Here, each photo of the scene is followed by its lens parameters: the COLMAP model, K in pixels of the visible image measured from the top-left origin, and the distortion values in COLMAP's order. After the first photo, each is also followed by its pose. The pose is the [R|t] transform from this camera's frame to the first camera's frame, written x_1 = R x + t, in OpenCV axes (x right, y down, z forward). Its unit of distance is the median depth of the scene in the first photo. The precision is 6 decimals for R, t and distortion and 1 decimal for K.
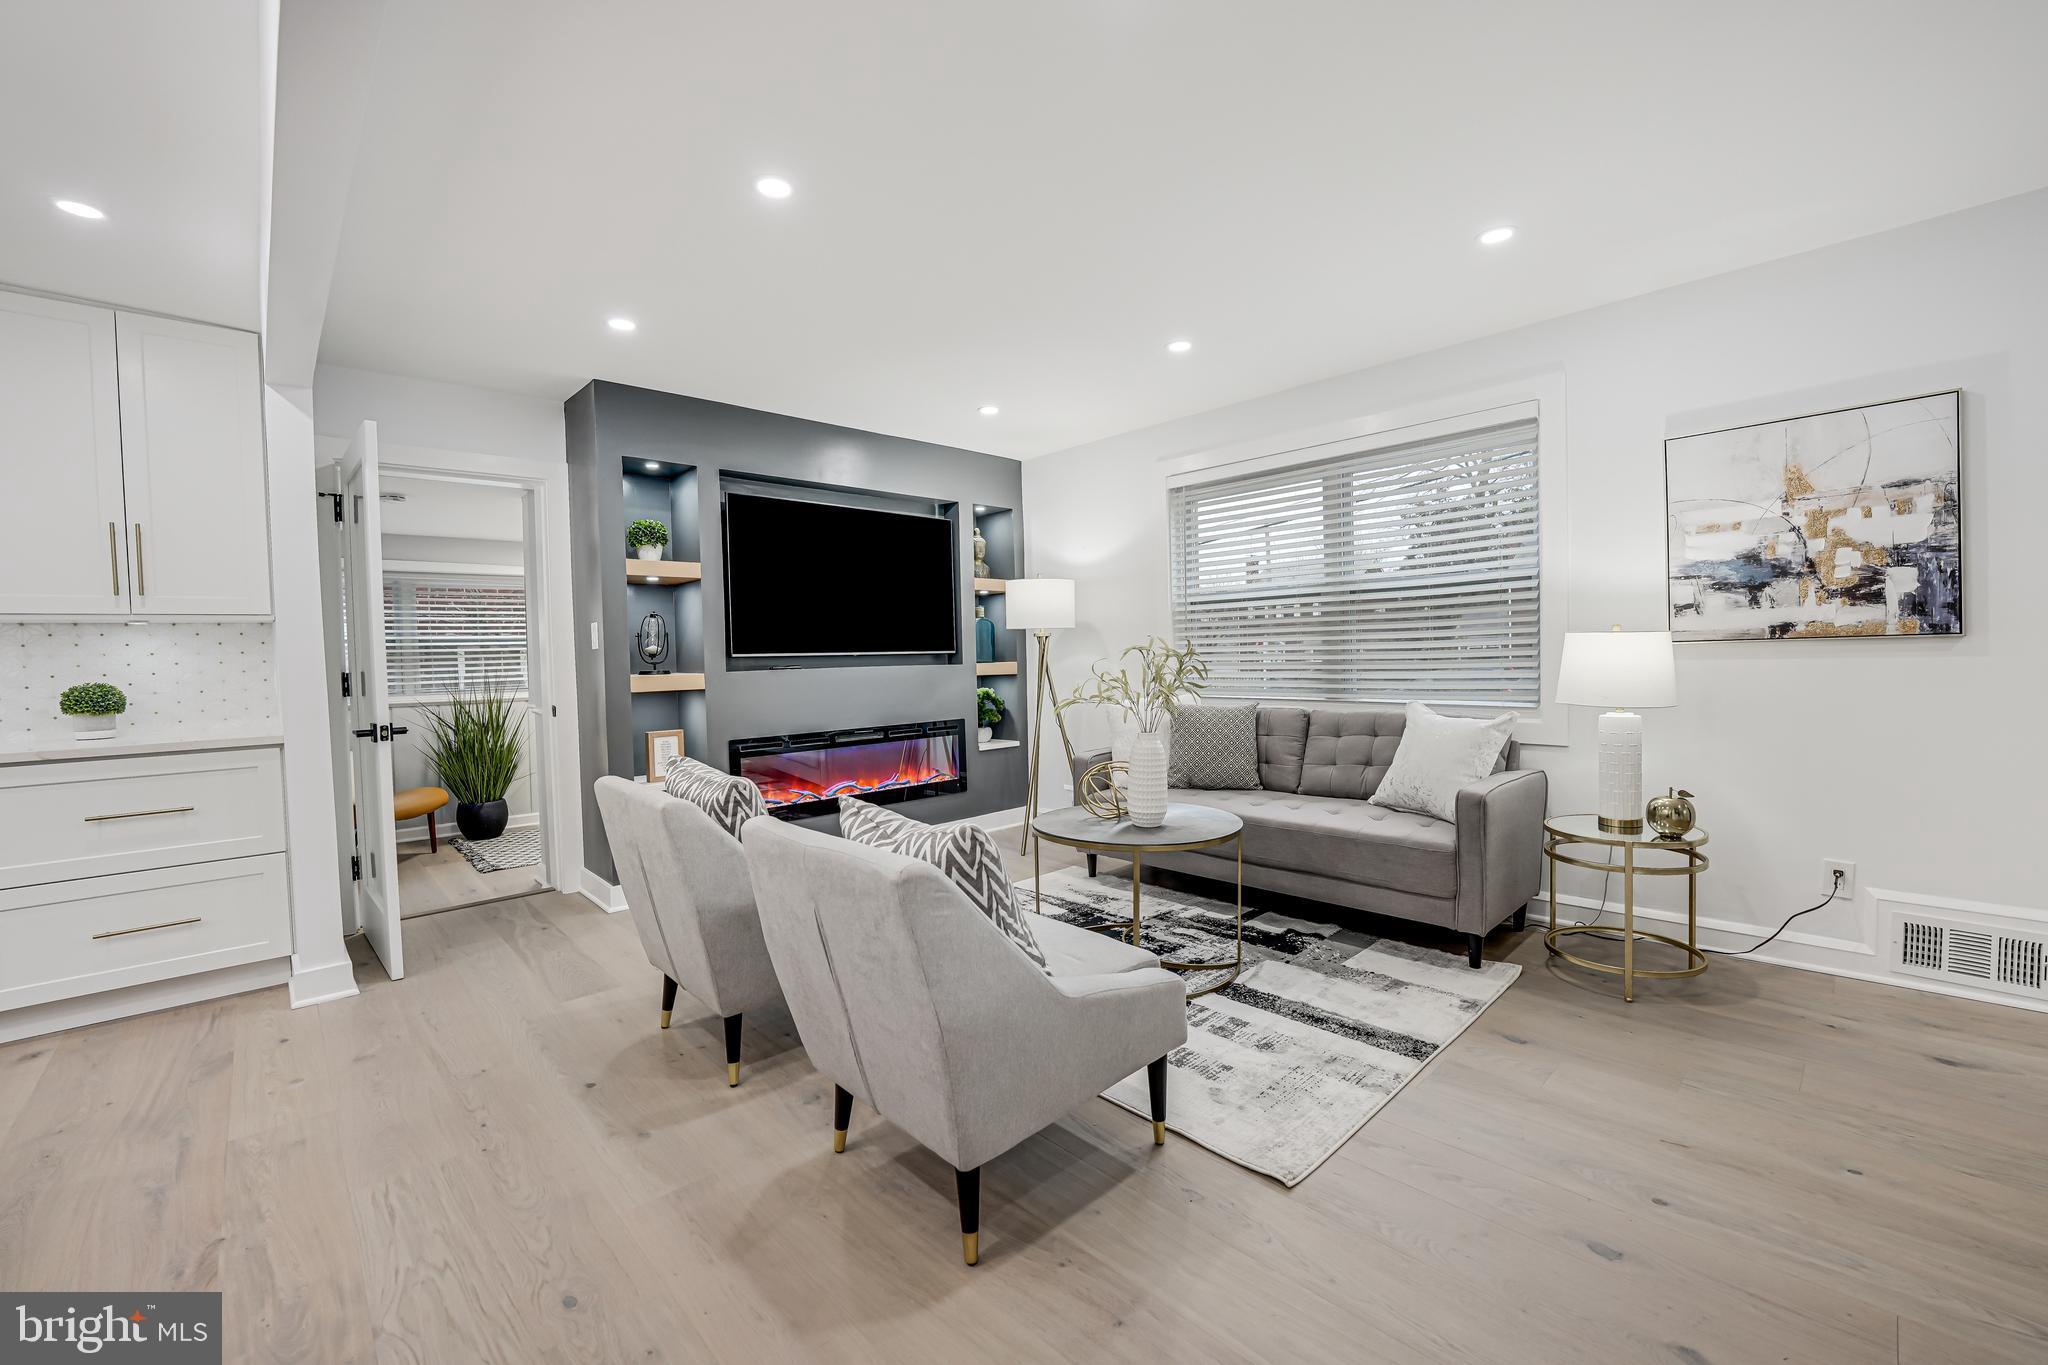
lens RADIAL K [[830.6, 0, 1024.5], [0, 830.6, 679.1], [0, 0, 1]] dist [-0.028693, 0.003096]
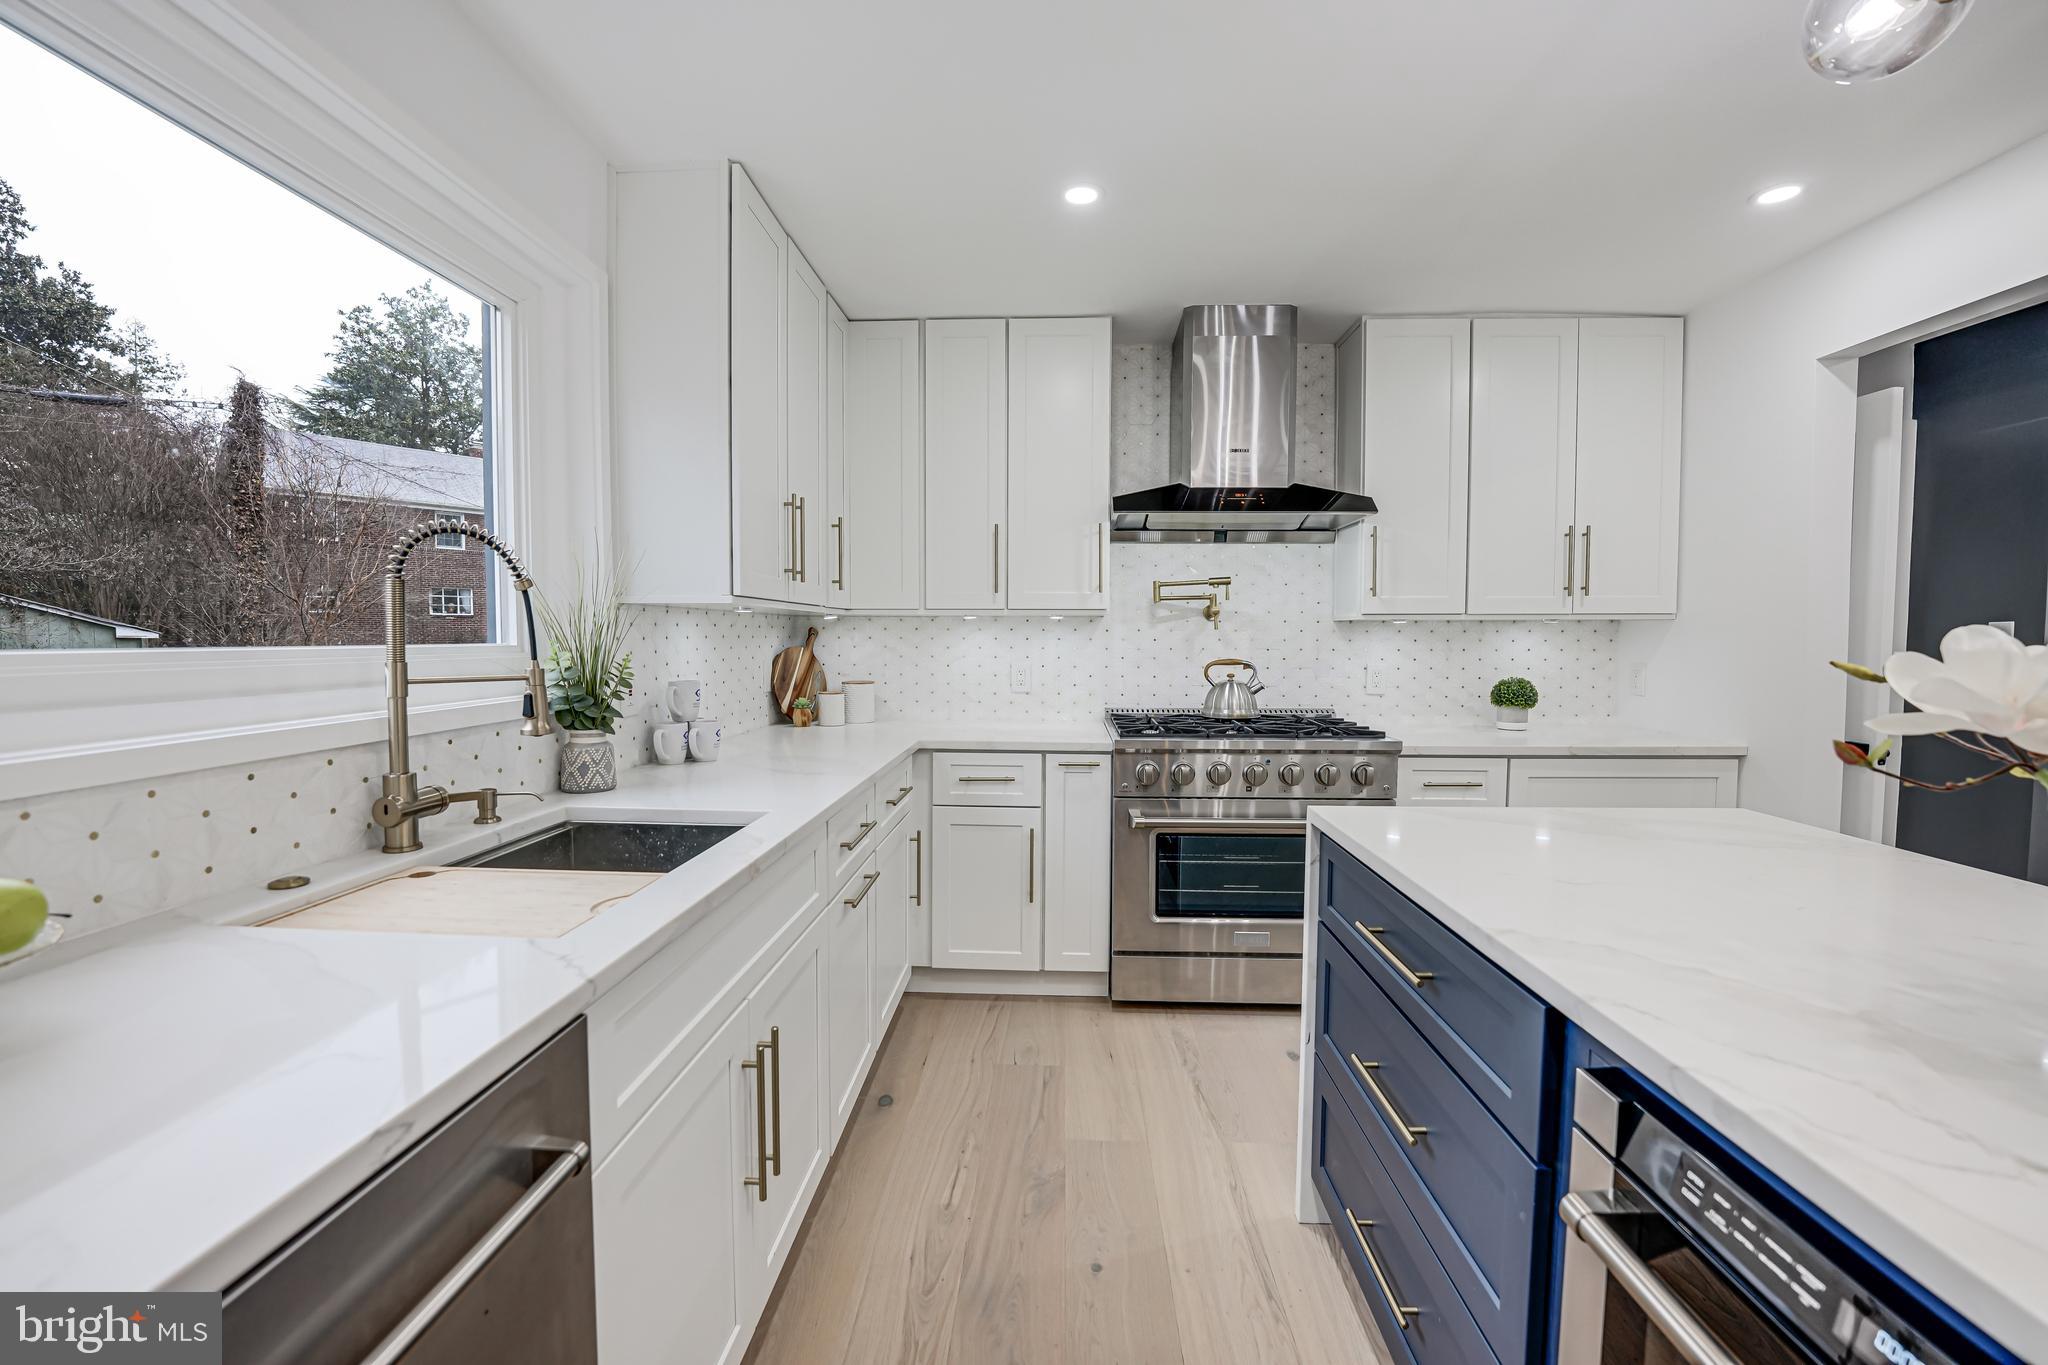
lens RADIAL K [[830.6, 0, 1024.5], [0, 830.6, 679.1], [0, 0, 1]] dist [-0.028693, 0.003096]
pose [[0.698640, 0.060472, -0.712914, -0.833476], [-0.040169, 0.998165, 0.045303, -0.016355], [0.714345, -0.003013, 0.699787, -0.235179]]
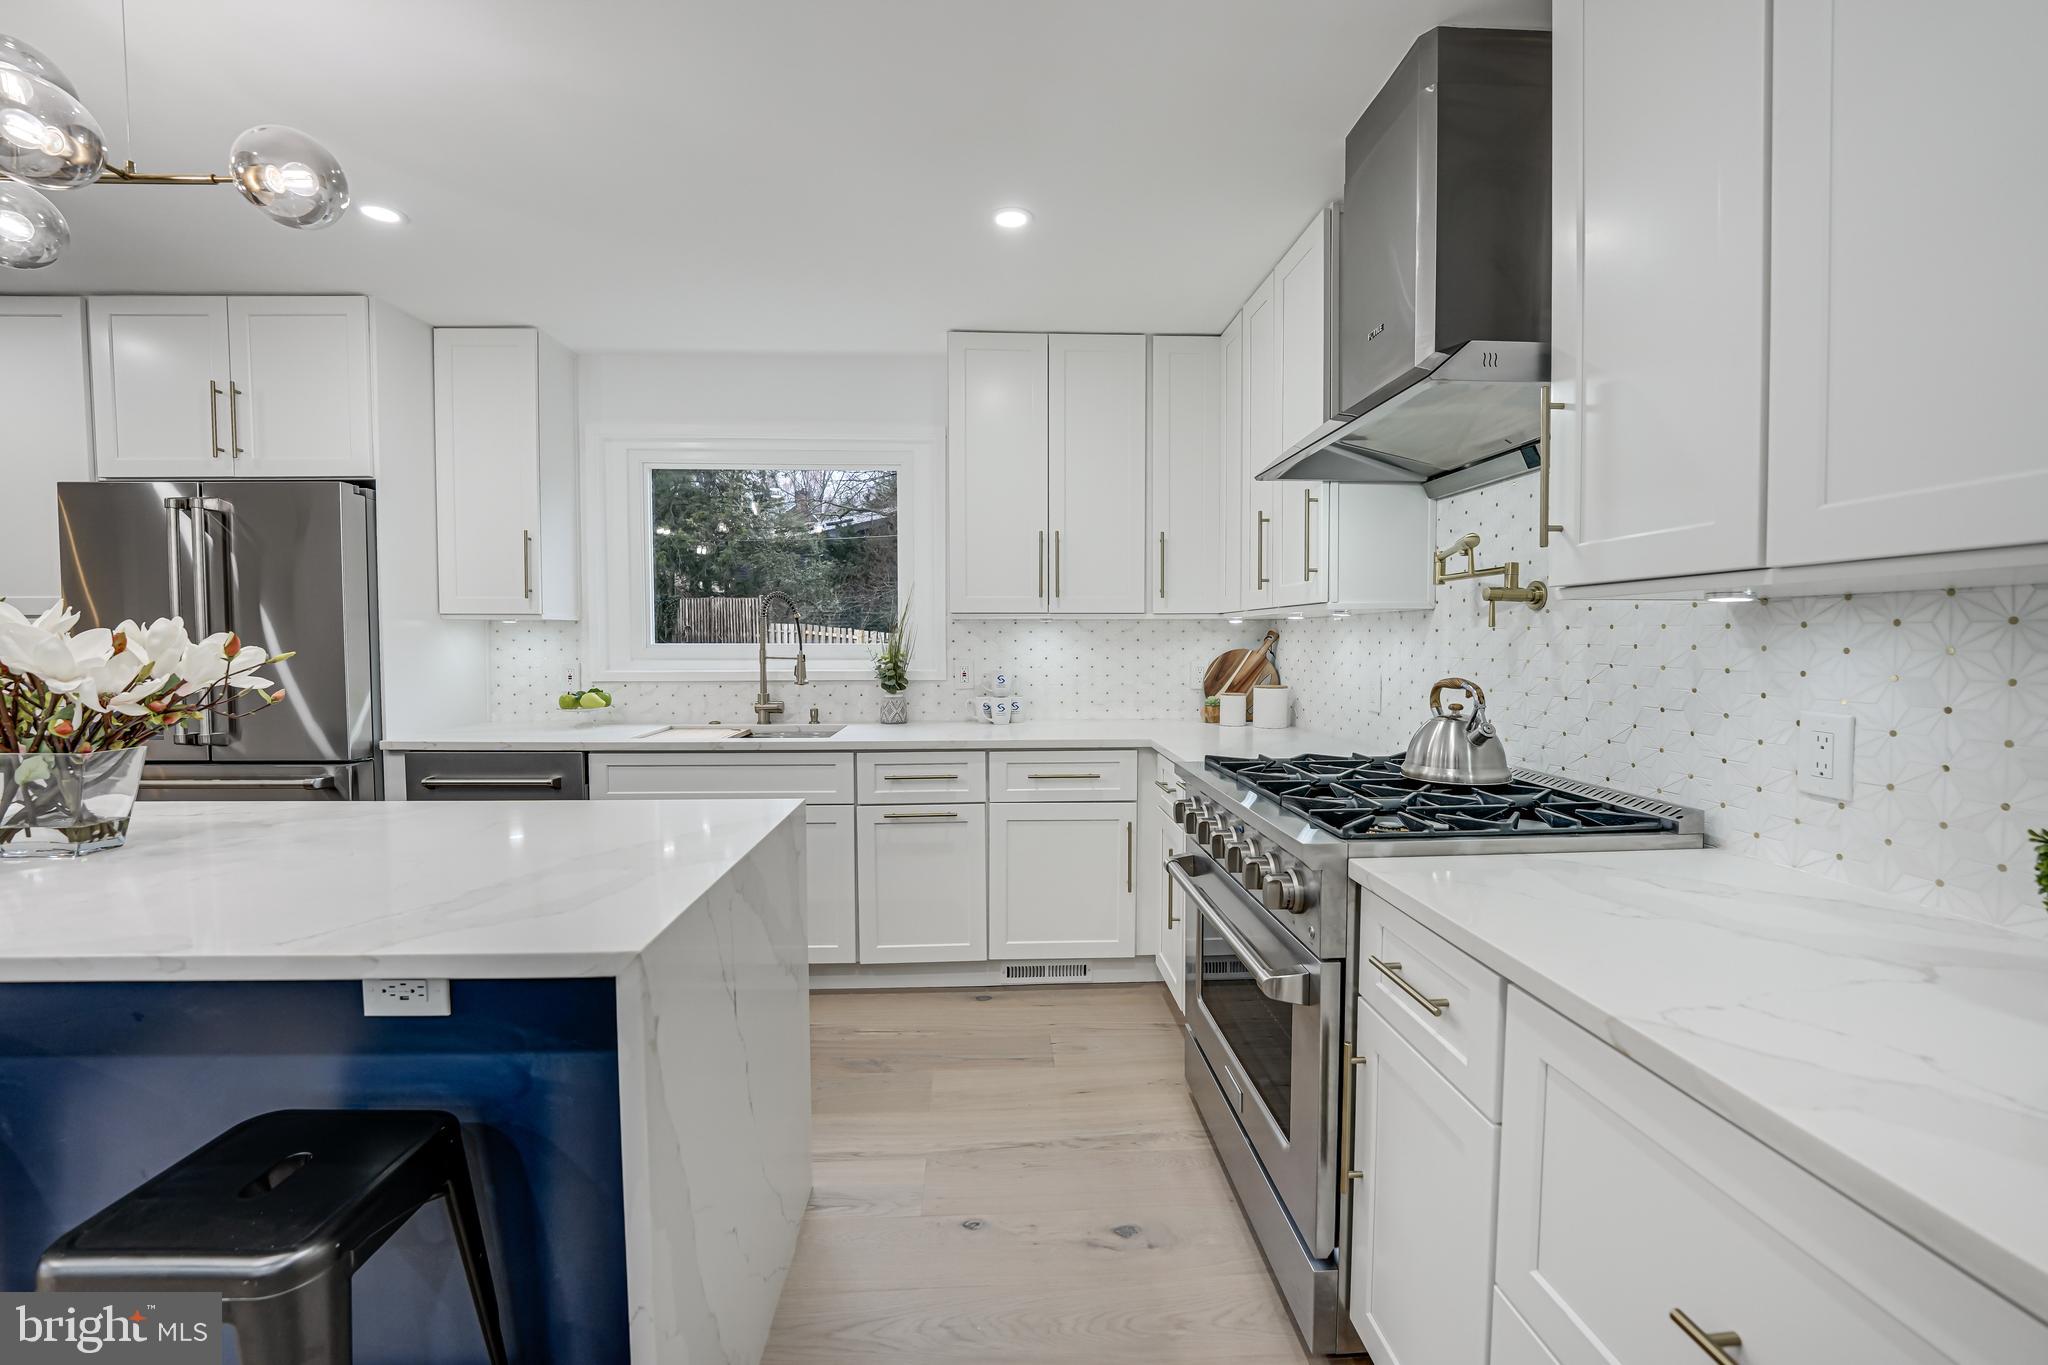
lens RADIAL K [[830.6, 0, 1024.5], [0, 830.6, 679.1], [0, 0, 1]] dist [-0.028693, 0.003096]
pose [[-0.643036, 0.060714, -0.763426, -0.739726], [-0.008233, 0.996247, 0.086164, -0.054491], [0.765792, 0.061692, -0.640122, 0.880649]]
